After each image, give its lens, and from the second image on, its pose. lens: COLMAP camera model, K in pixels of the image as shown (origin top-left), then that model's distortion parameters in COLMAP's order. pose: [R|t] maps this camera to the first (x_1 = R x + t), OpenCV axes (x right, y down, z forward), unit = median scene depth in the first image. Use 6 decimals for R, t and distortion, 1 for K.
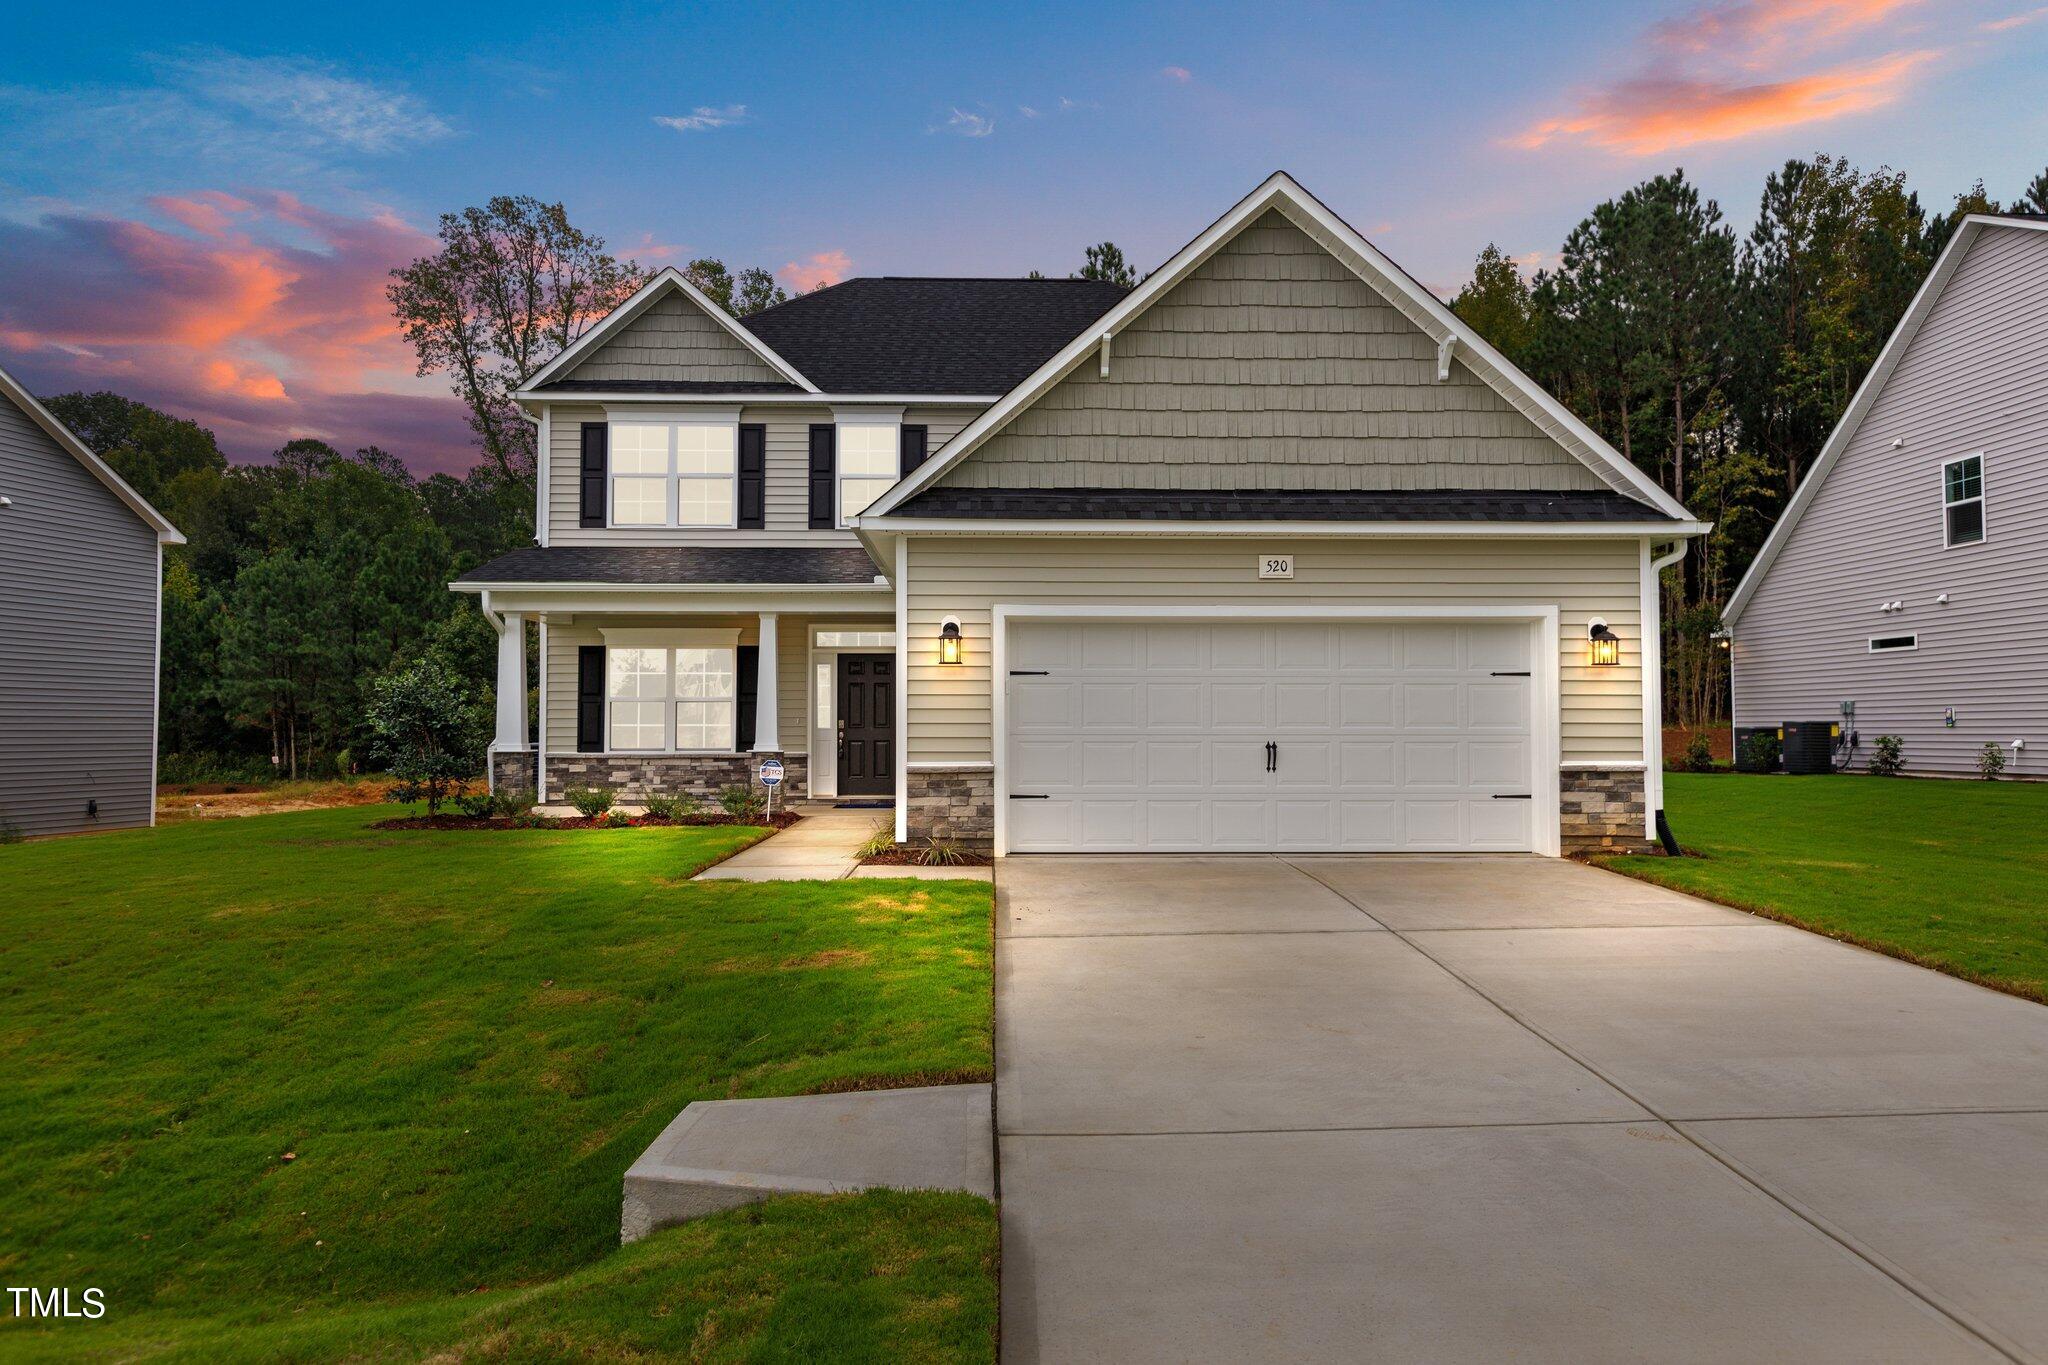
lens RADIAL K [[1323.9, 0, 1027.0], [0, 1323.9, 682.9], [0, 0, 1]] dist [-0.005549, -0.001527]
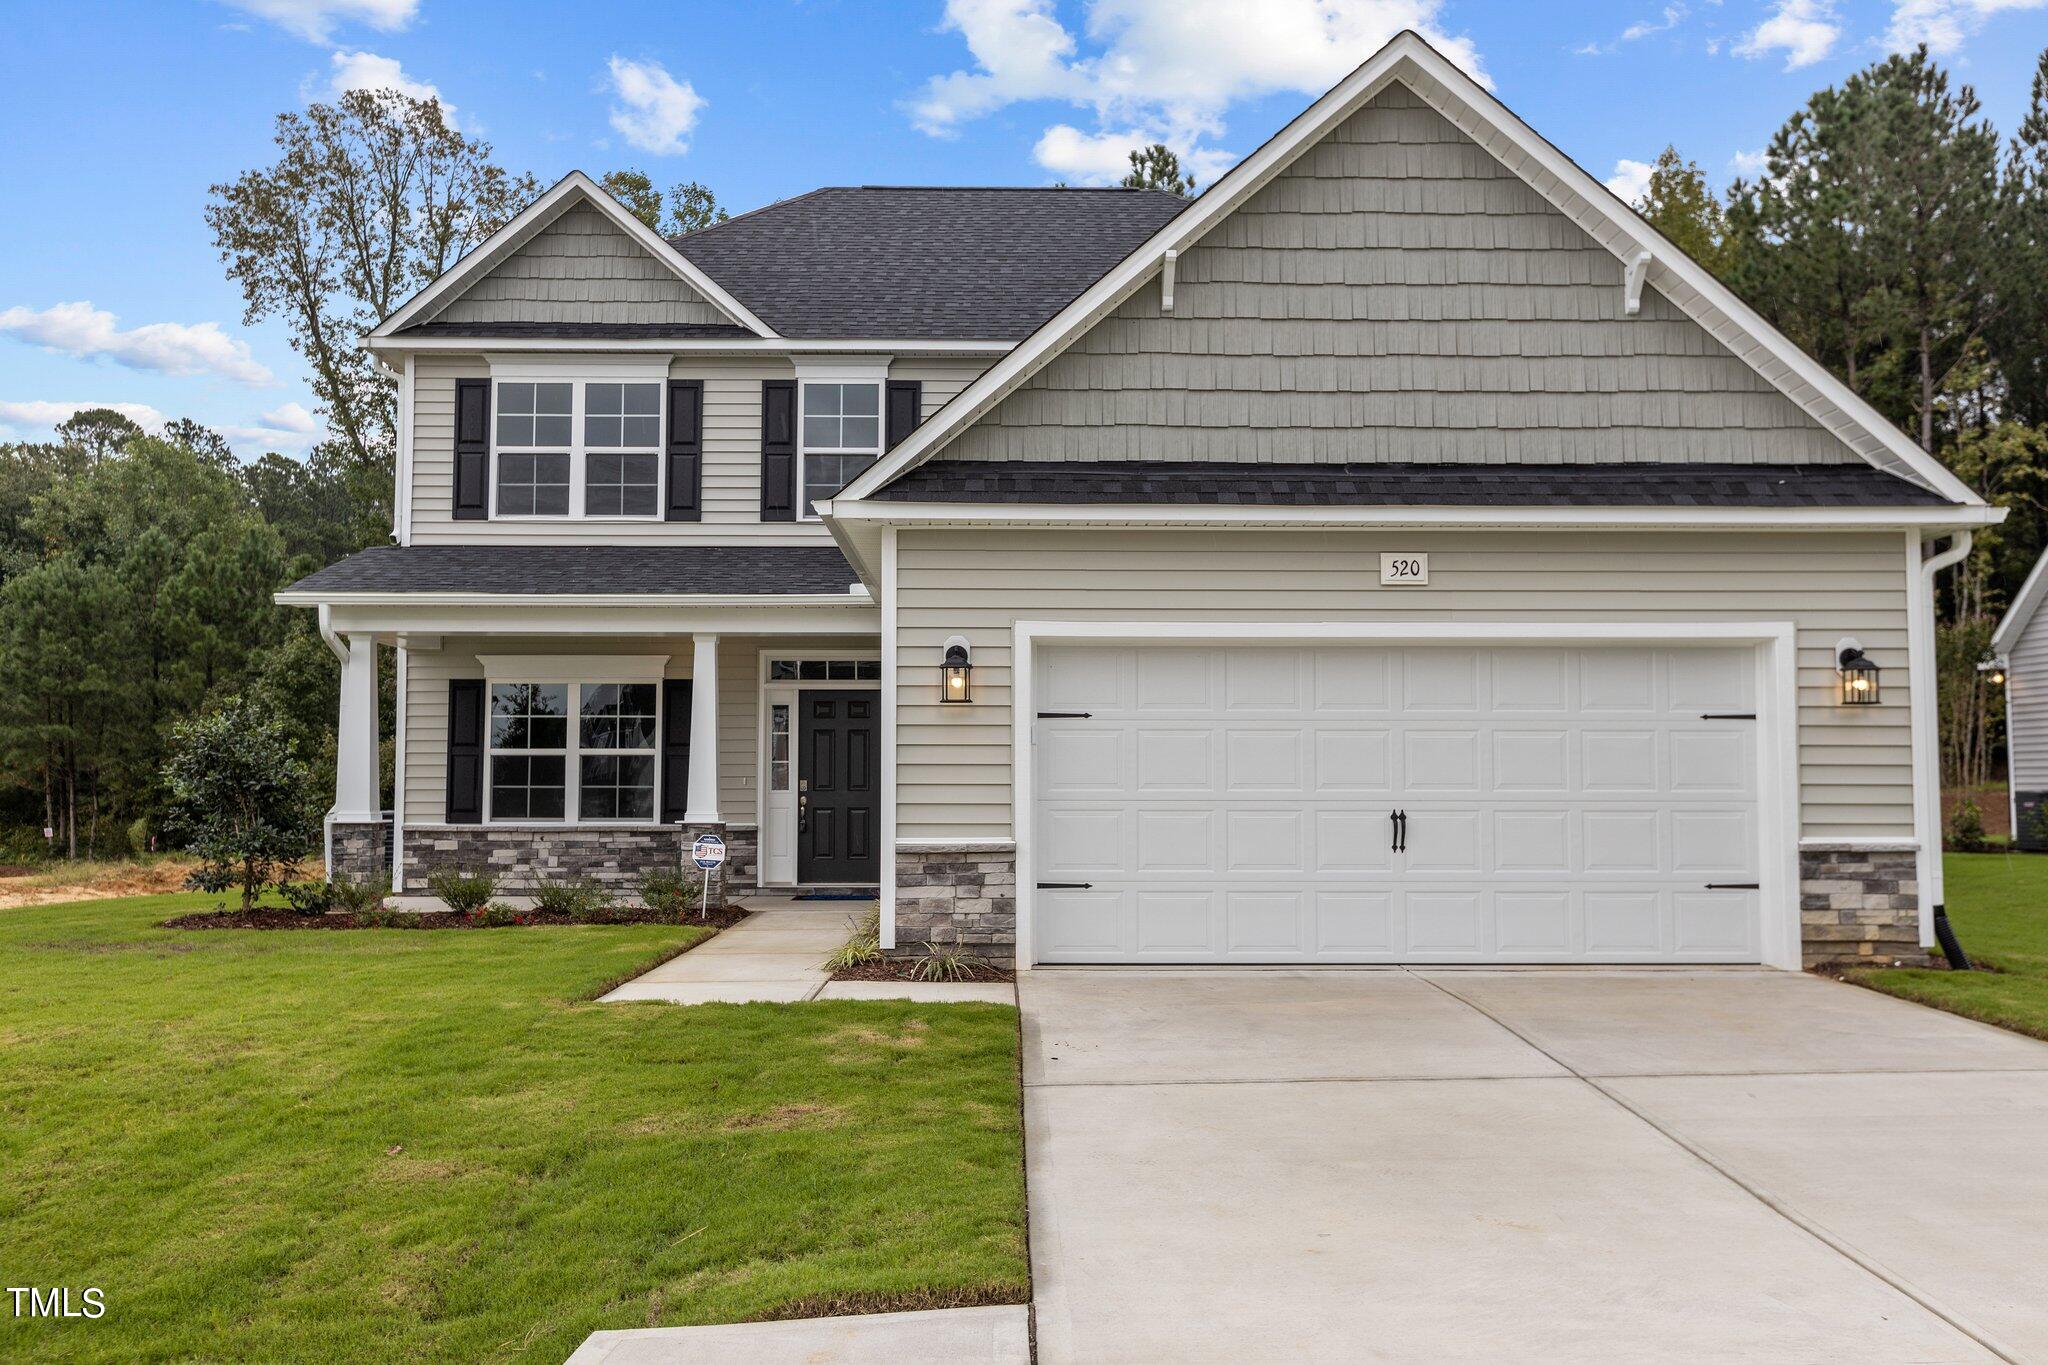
lens RADIAL K [[1763.1, 0, 1028.2], [0, 1763.1, 677.6], [0, 0, 1]] dist [-0.014160, 0.001512]
pose [[0.999940, 0.000218, -0.010947, -0.005072], [-0.000552, 0.999533, -0.030553, 0.001035], [0.010935, 0.030557, 0.999473, 0.022257]]
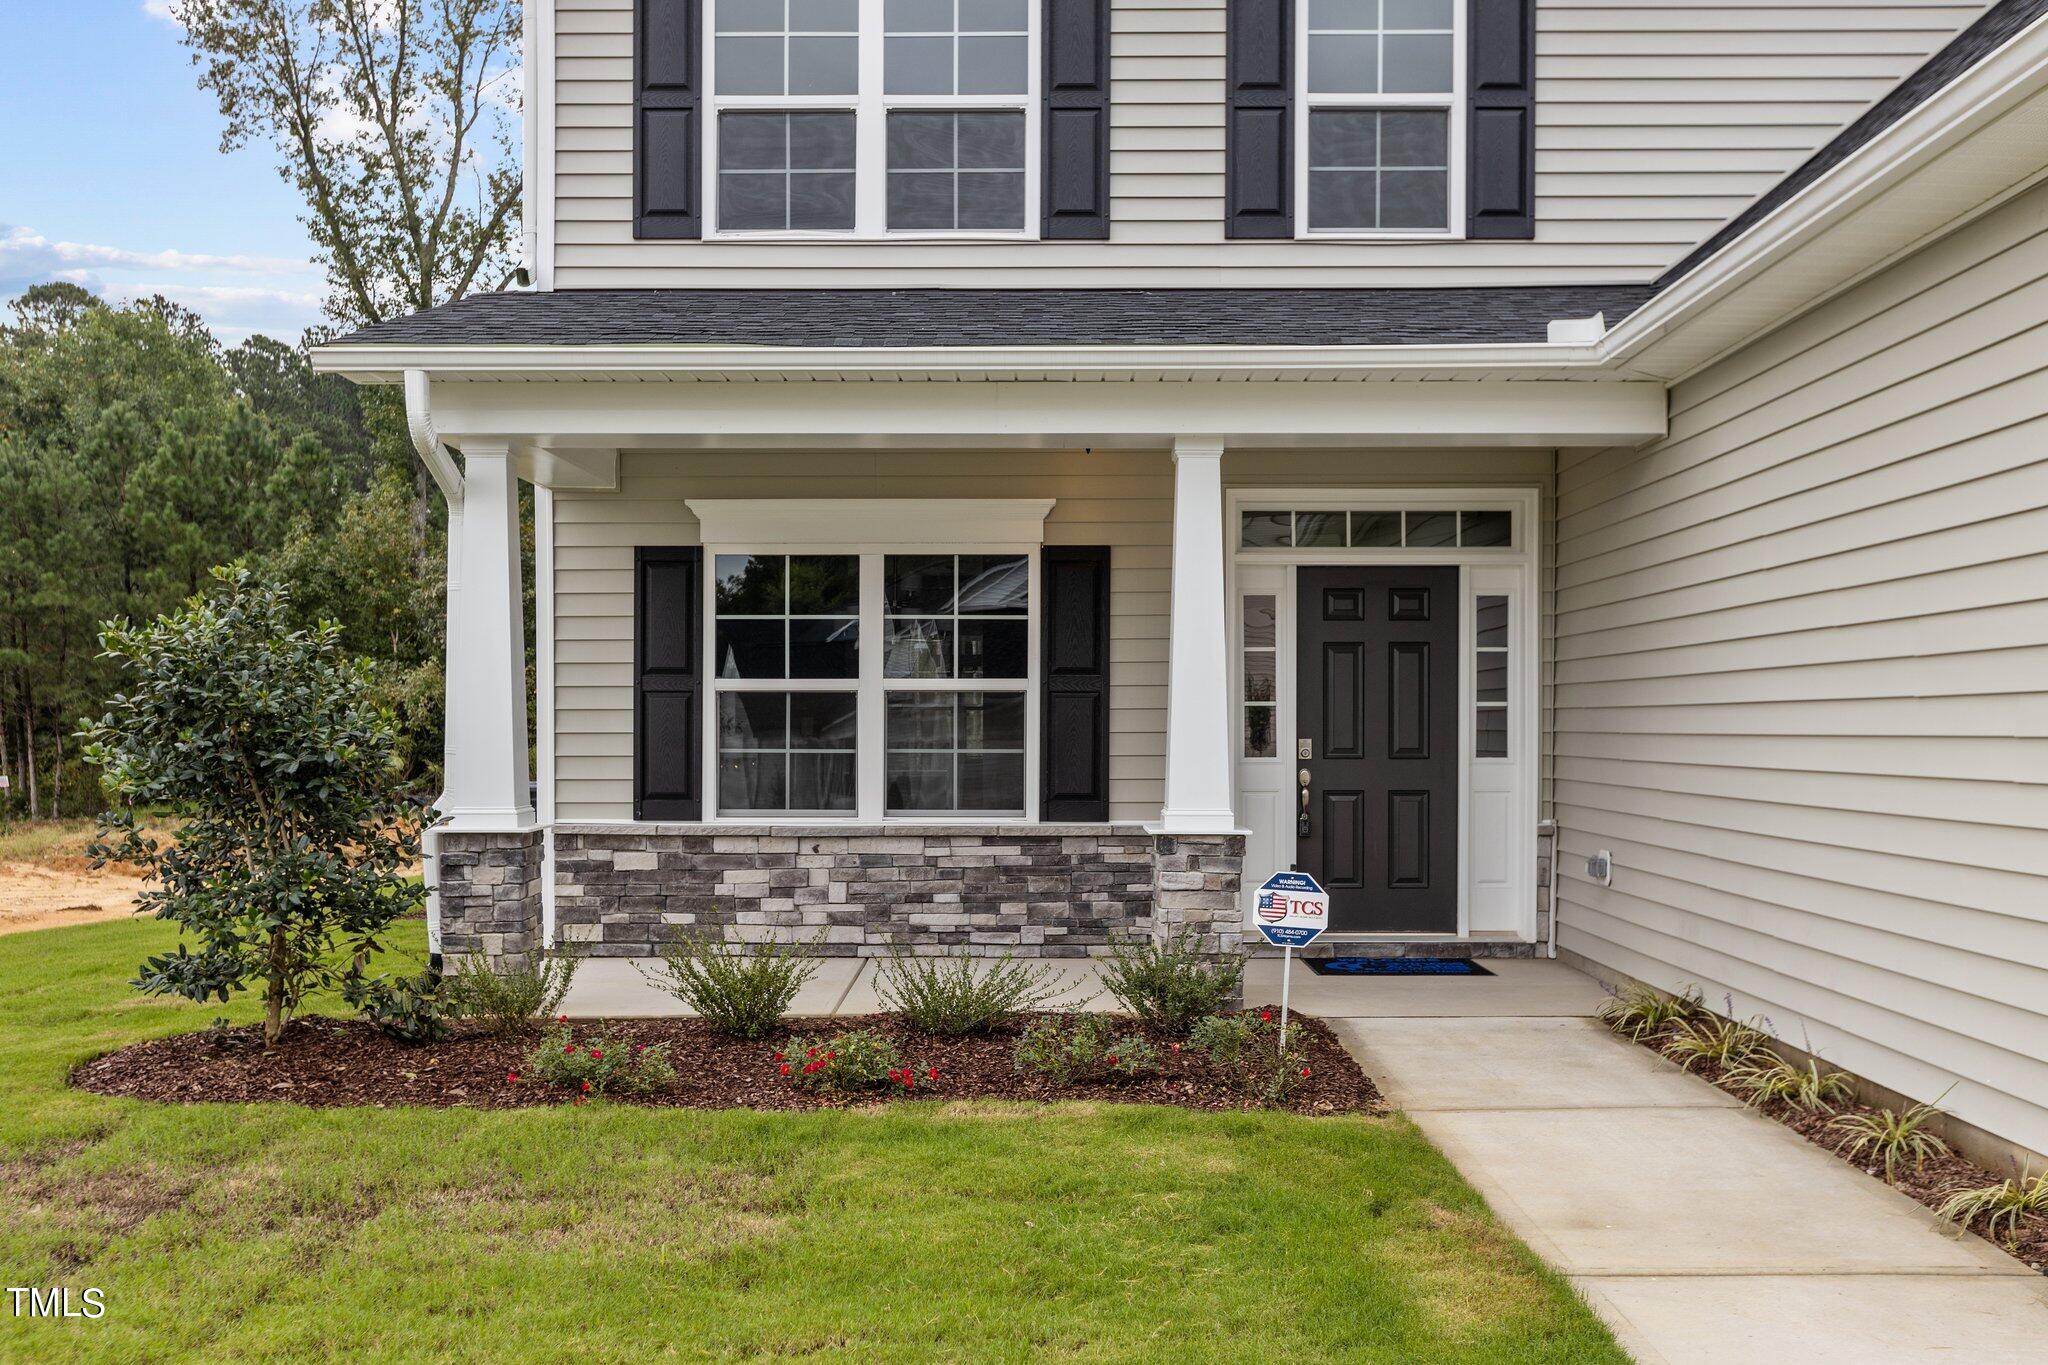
lens RADIAL K [[1915.0, 0, 1011.5], [0, 1915.0, 746.4], [0, 0, 1]] dist [-0.012960, 0.000000]
pose [[0.999014, 0.002340, -0.044340, -0.213808], [-0.000307, 0.998950, 0.045808, 0.005169], [0.044401, -0.045749, 0.997966, 0.465501]]
